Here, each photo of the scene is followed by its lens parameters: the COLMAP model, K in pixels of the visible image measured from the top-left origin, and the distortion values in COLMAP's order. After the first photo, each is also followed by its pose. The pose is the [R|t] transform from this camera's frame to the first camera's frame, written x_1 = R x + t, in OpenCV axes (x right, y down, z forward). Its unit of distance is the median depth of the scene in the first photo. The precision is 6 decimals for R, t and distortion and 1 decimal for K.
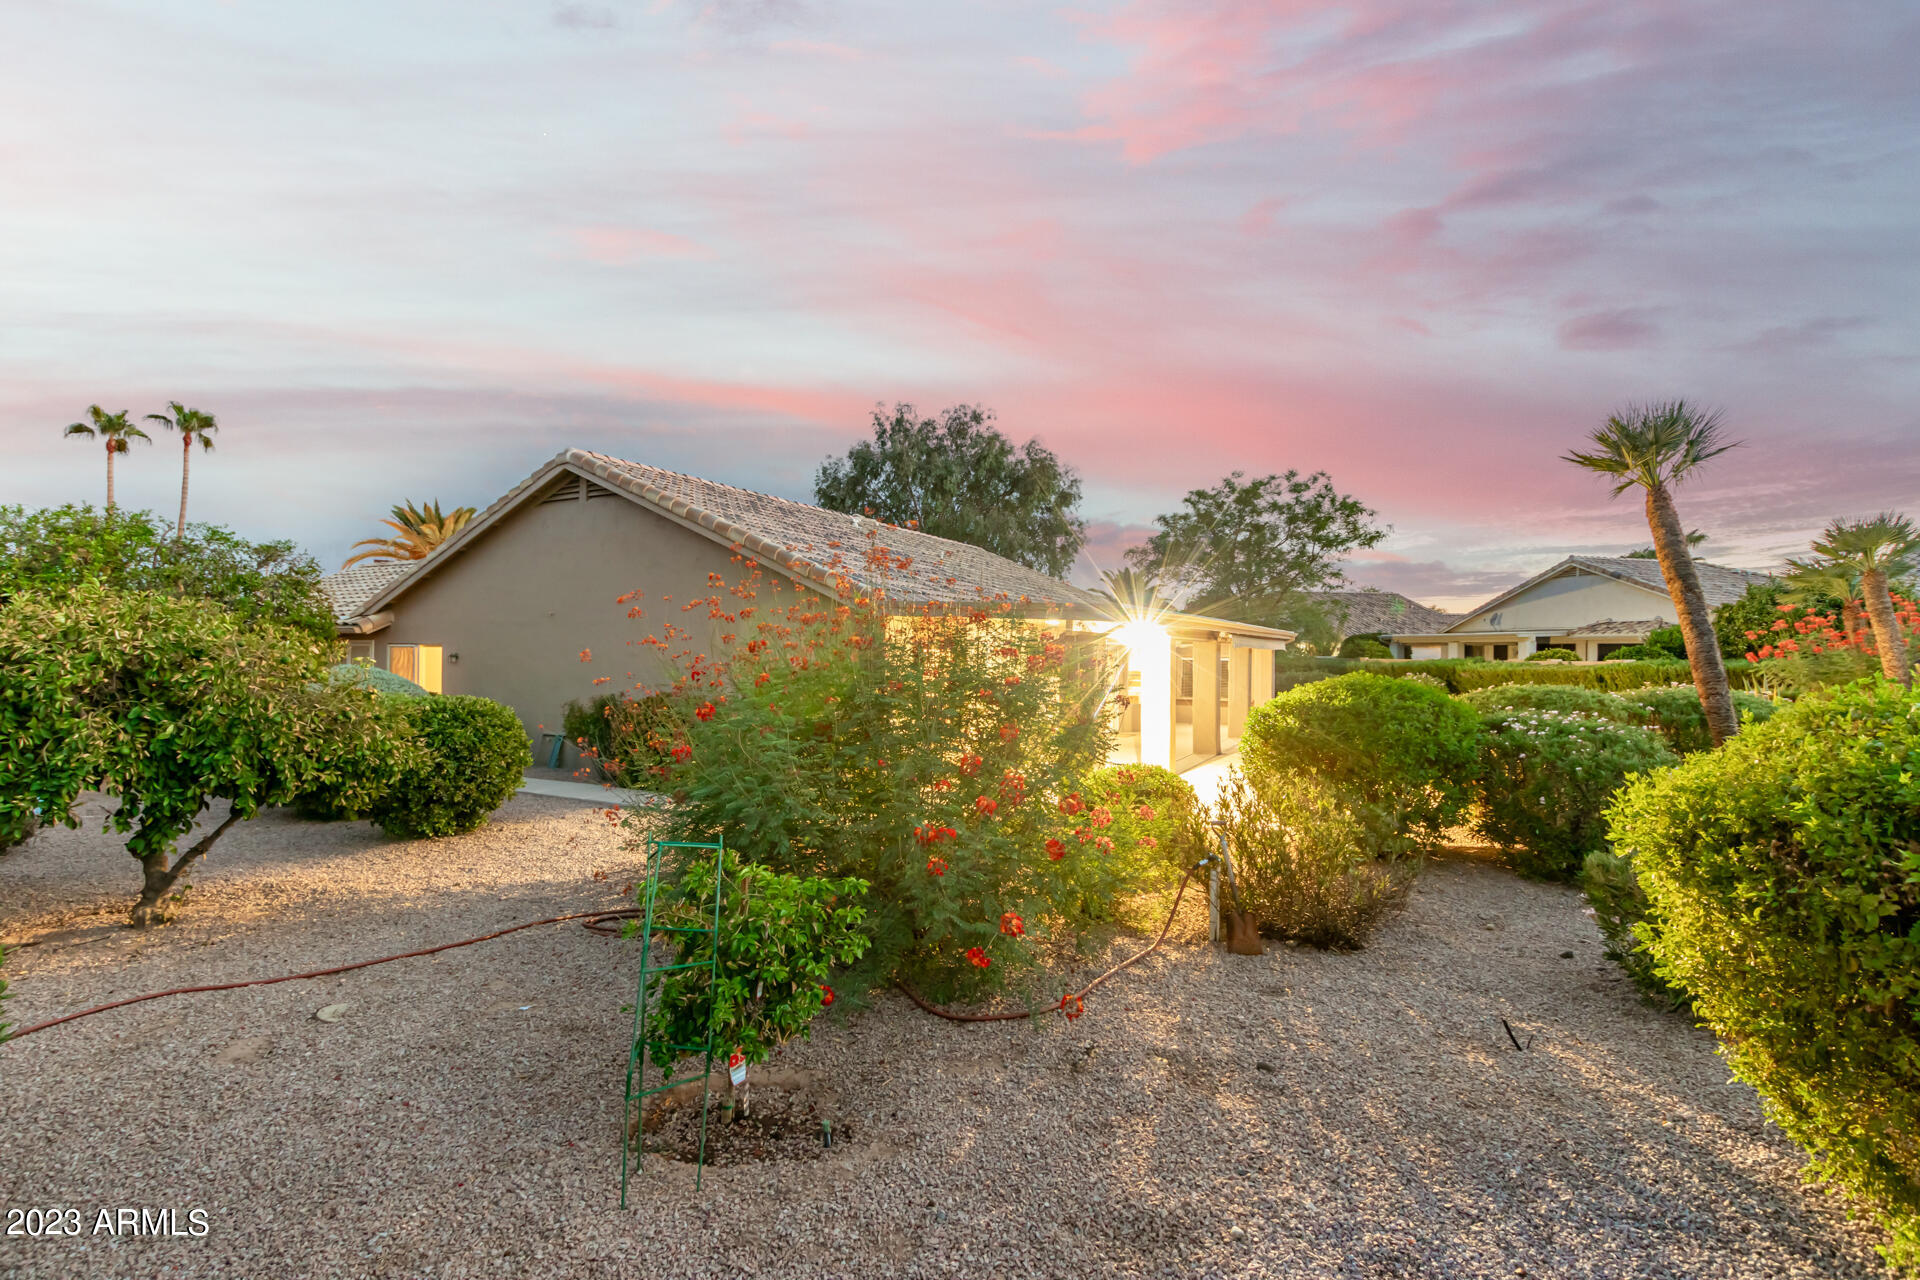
lens RADIAL K [[880.1, 0, 976.5], [0, 880.1, 635.6], [0, 0, 1]] dist [0.003993, -0.000424]
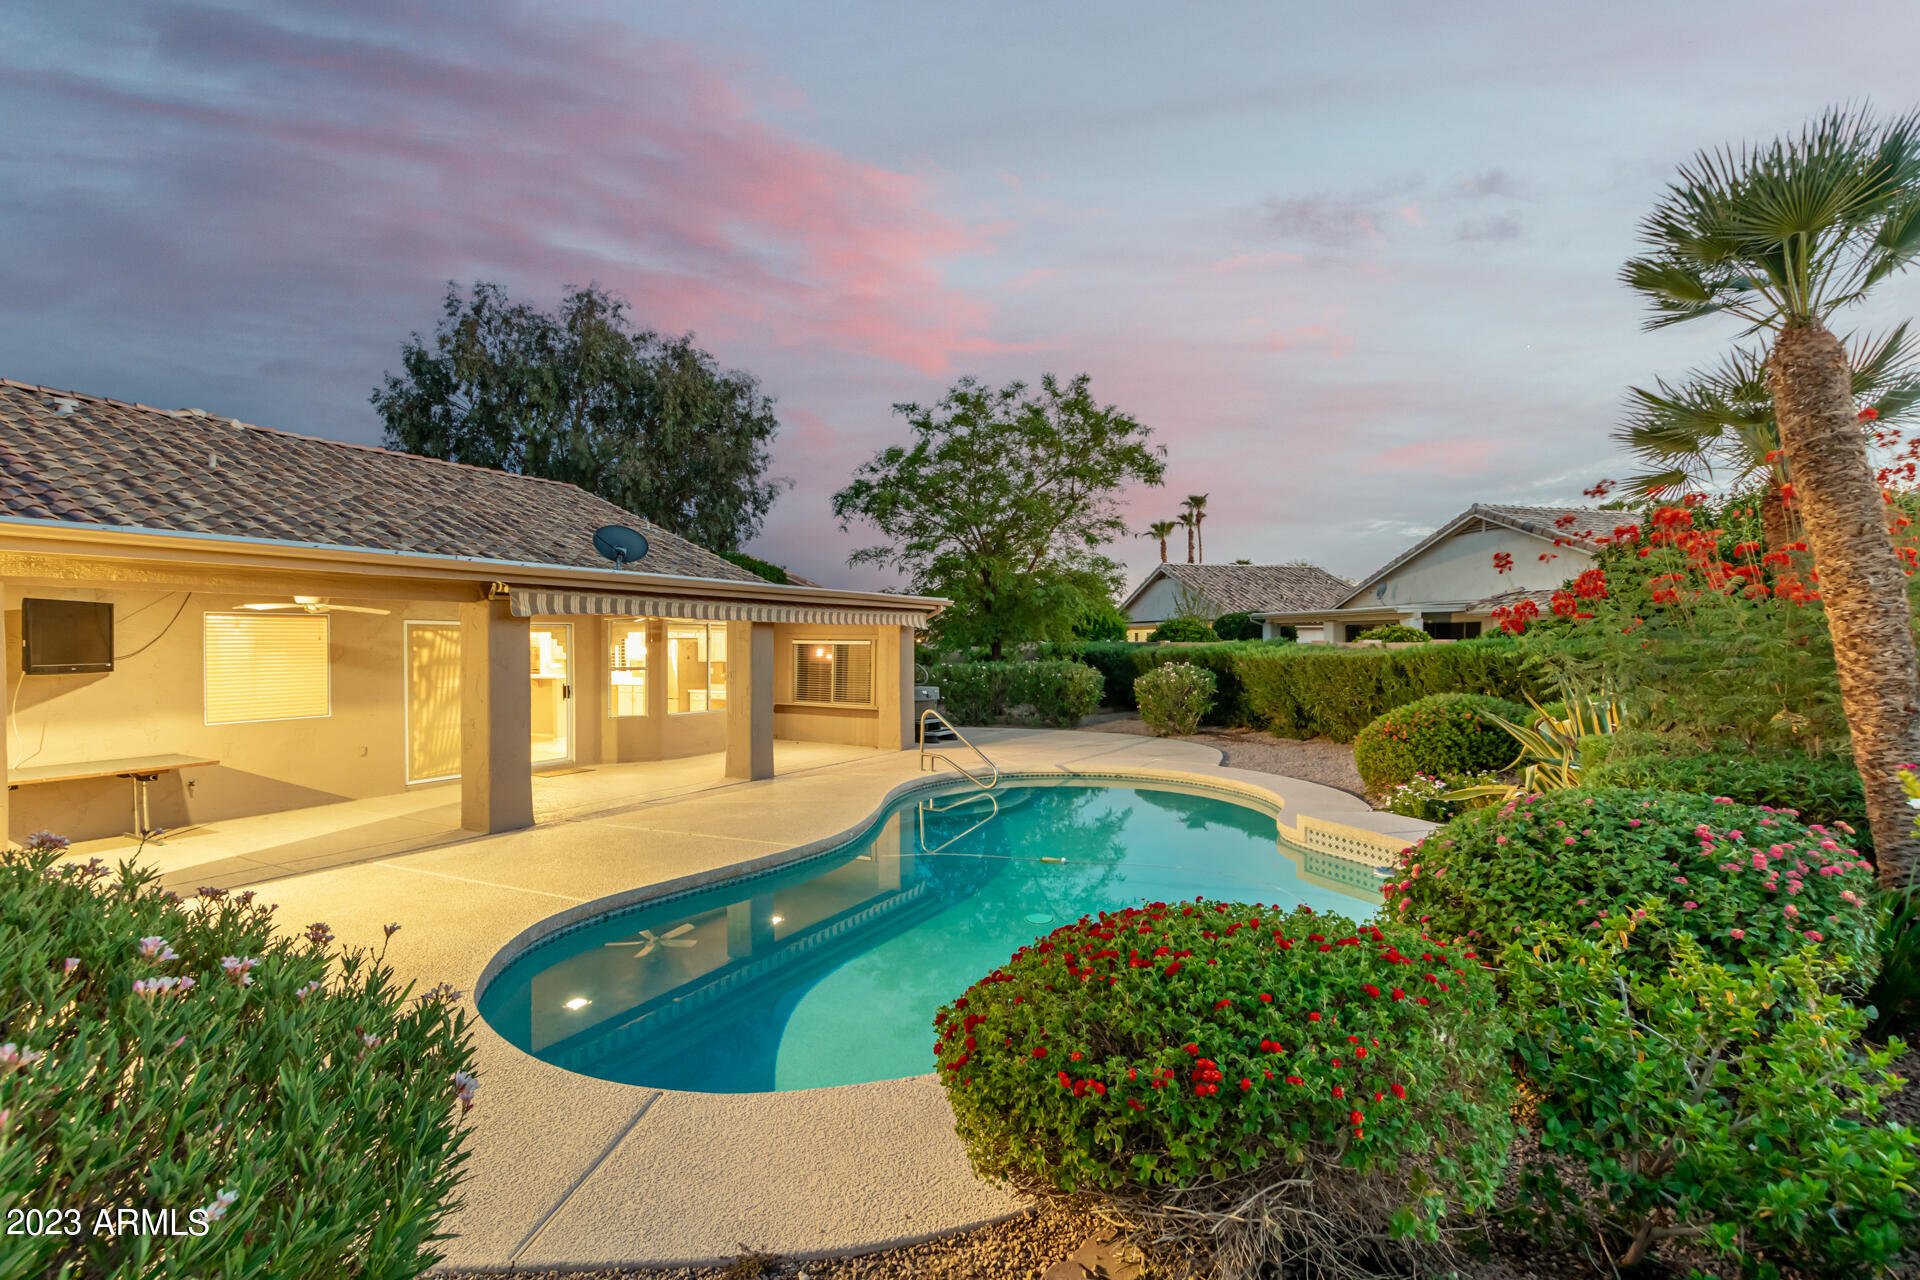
lens RADIAL K [[880.1, 0, 958.5], [0, 880.1, 643.5], [0, 0, 1]] dist [0.003993, -0.000424]
pose [[0.999686, -0.007293, -0.023986, 0.262263], [0.007743, 0.999795, 0.018712, 0.010706], [0.023845, -0.018892, 0.999537, 0.246053]]
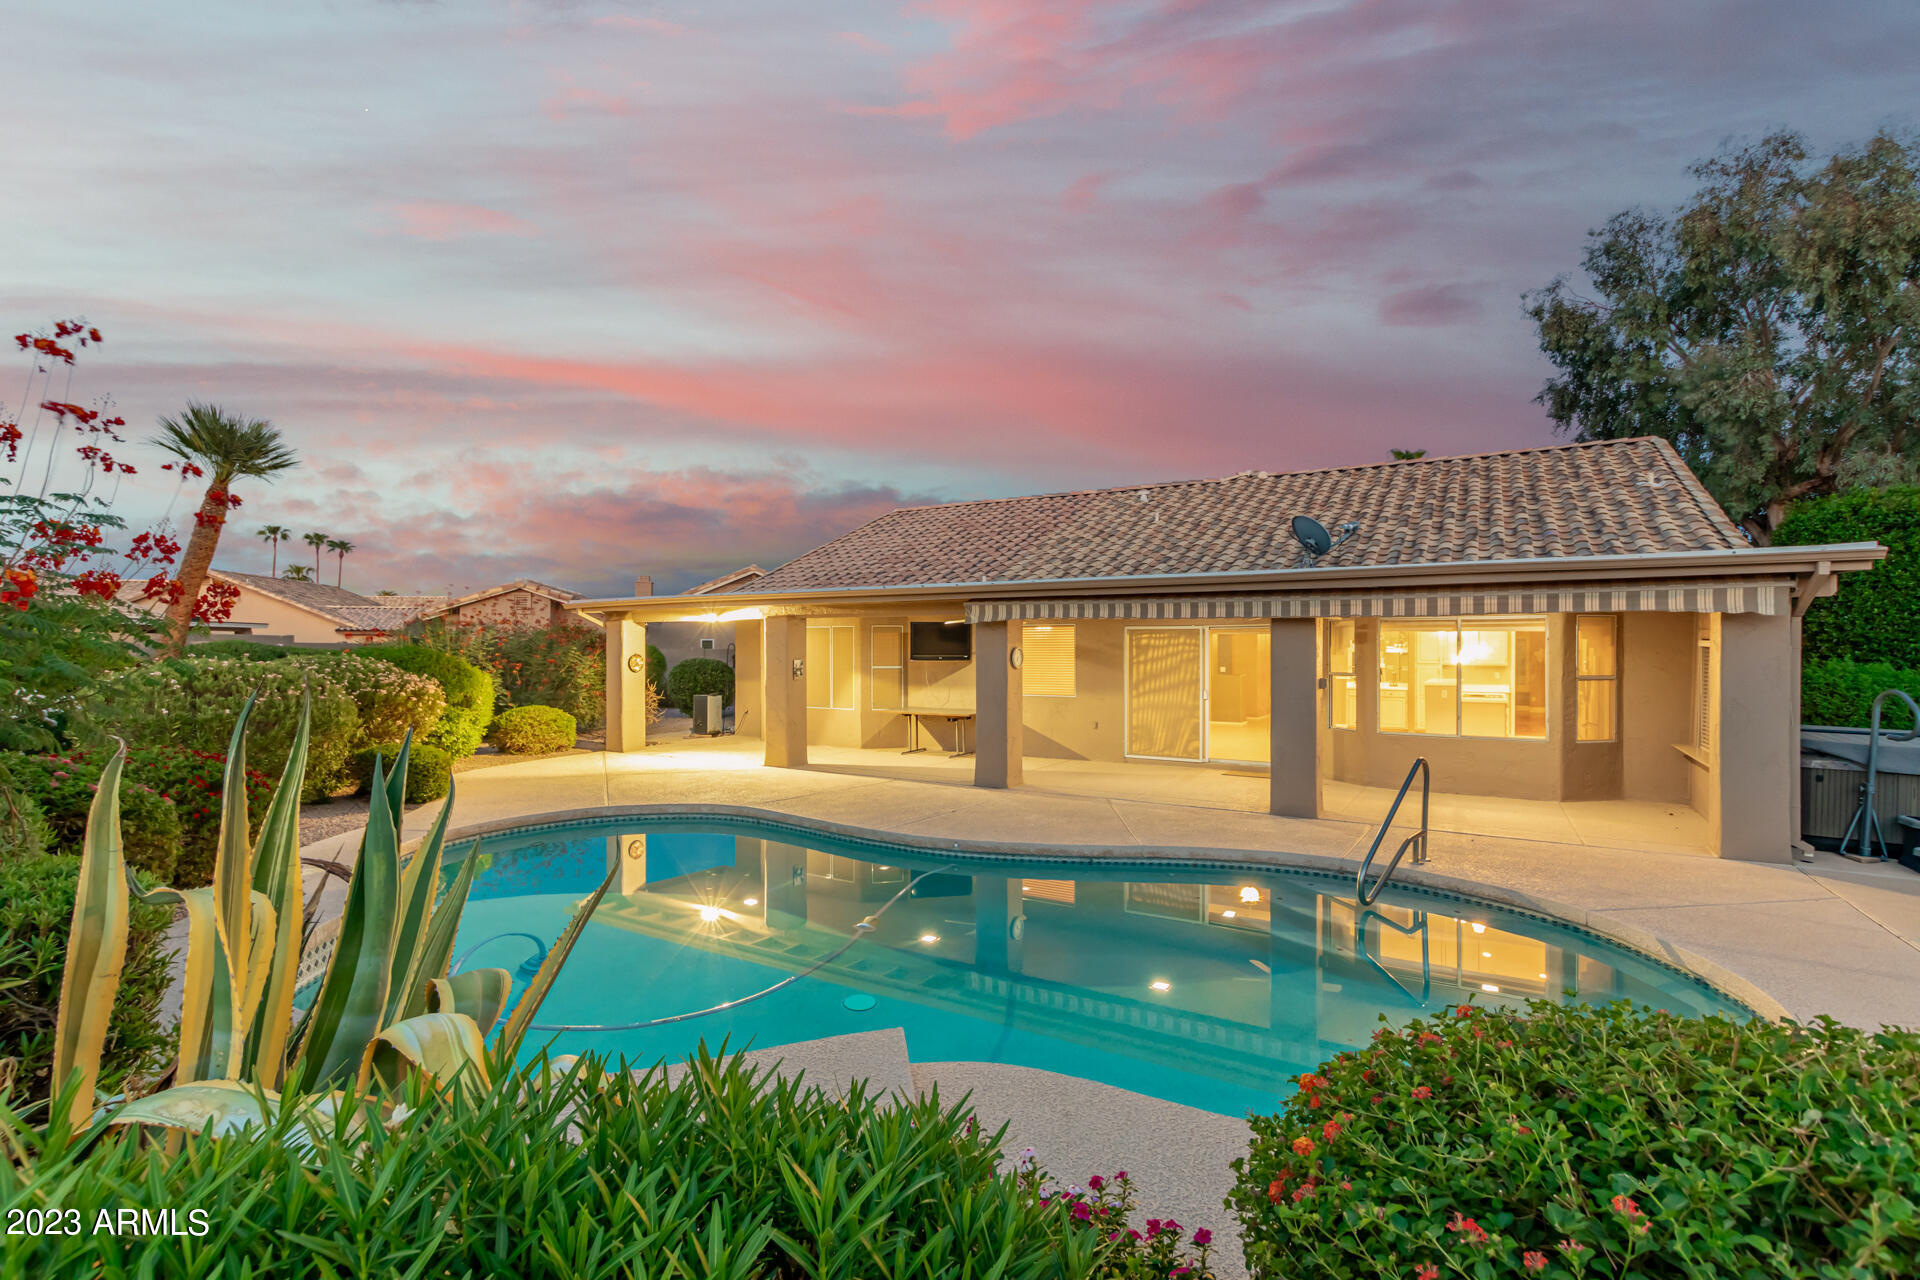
lens RADIAL K [[880.1, 0, 956.5], [0, 880.1, 645.6], [0, 0, 1]] dist [0.003993, -0.000424]
pose [[-0.079457, -0.007957, -0.996807, 0.573094], [0.011537, 0.999894, -0.008901, 0.022474], [0.996772, -0.012207, -0.079356, 0.669217]]
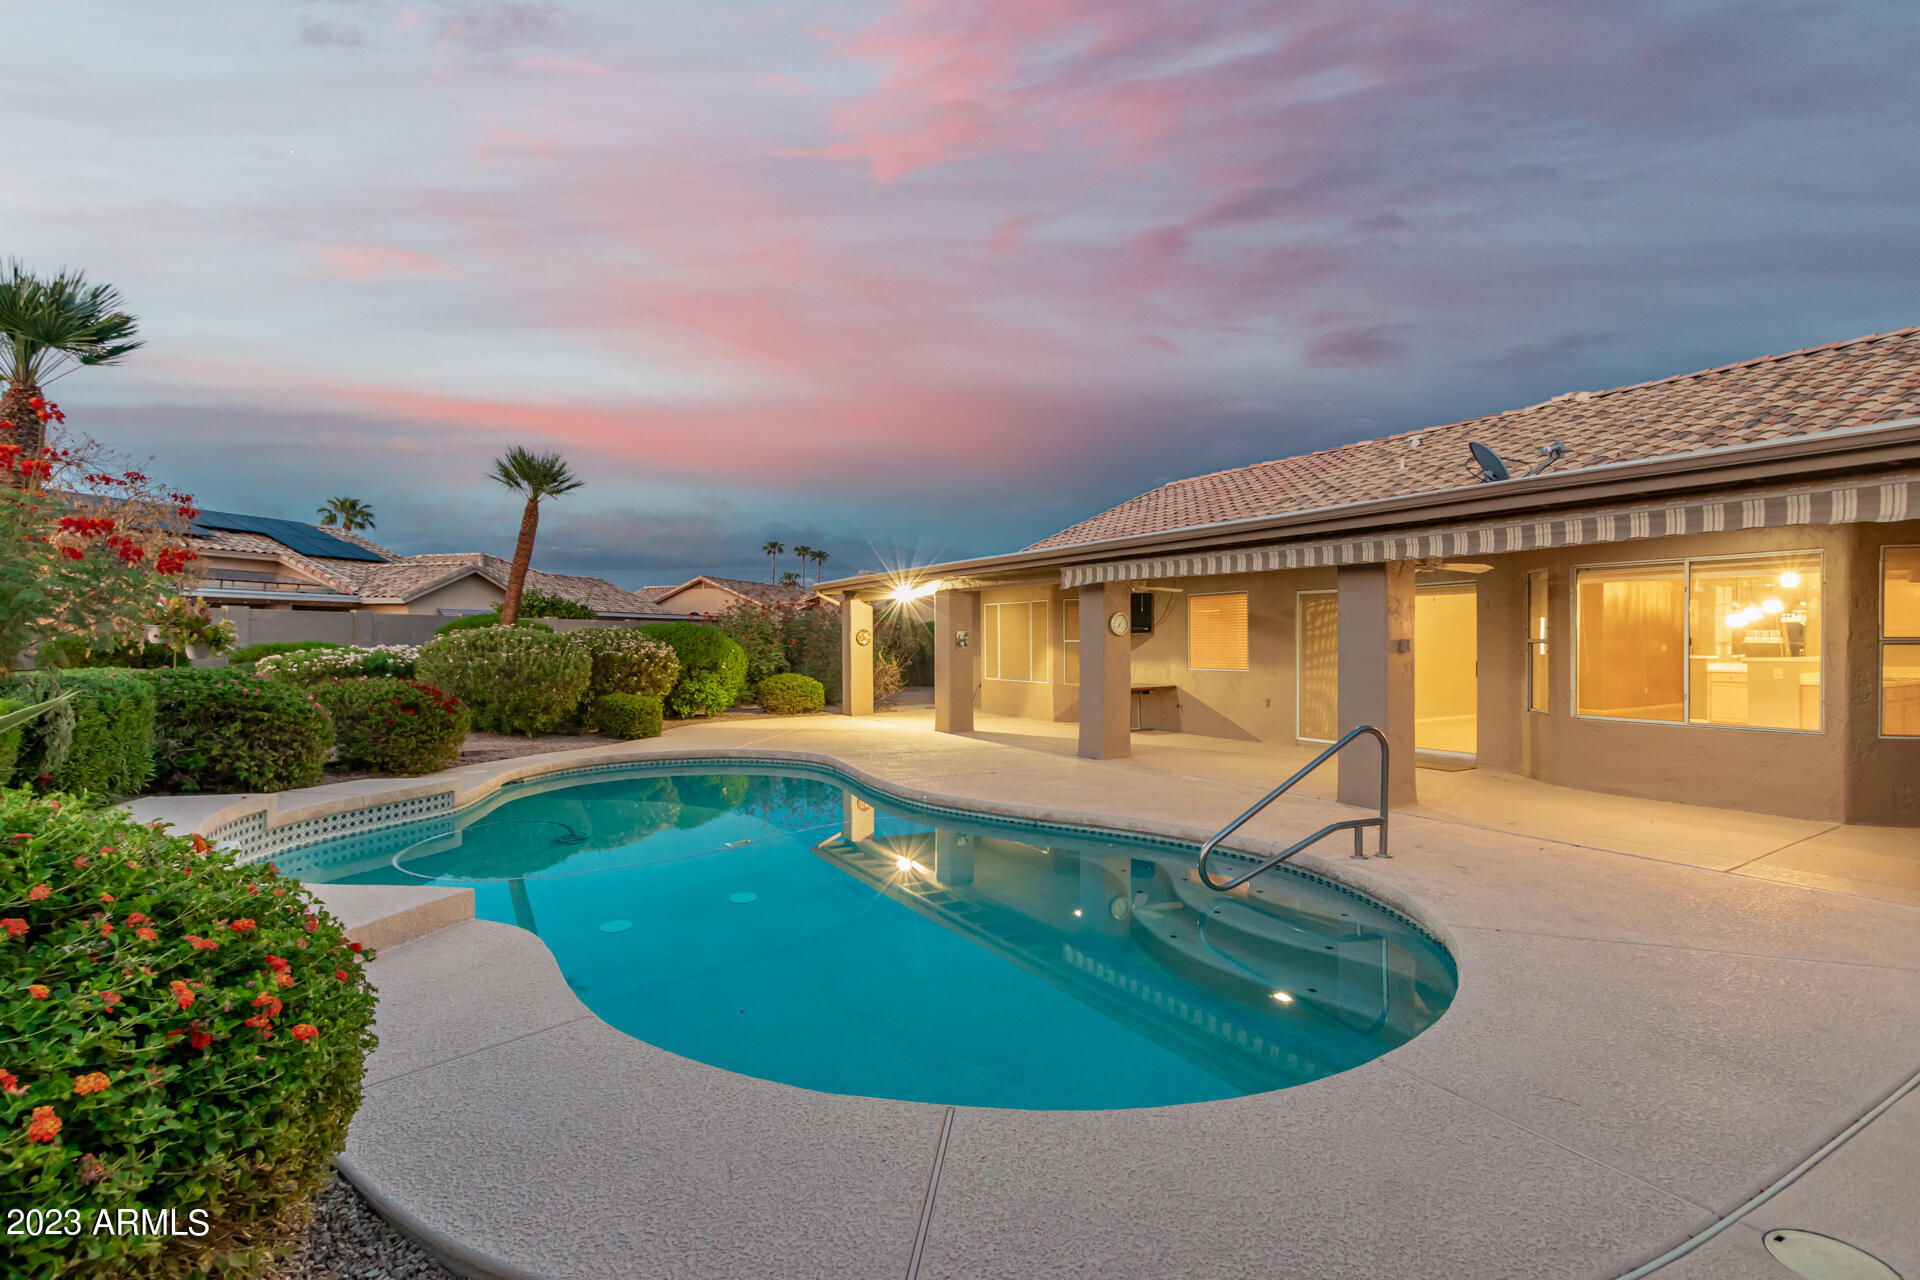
lens RADIAL K [[880.1, 0, 957.8], [0, 880.1, 648.9], [0, 0, 1]] dist [0.003993, -0.000424]
pose [[-0.529157, 0.003278, -0.848517, 0.518098], [0.009144, 0.999957, -0.001839, 0.039839], [0.848475, -0.008732, -0.529164, 0.851097]]
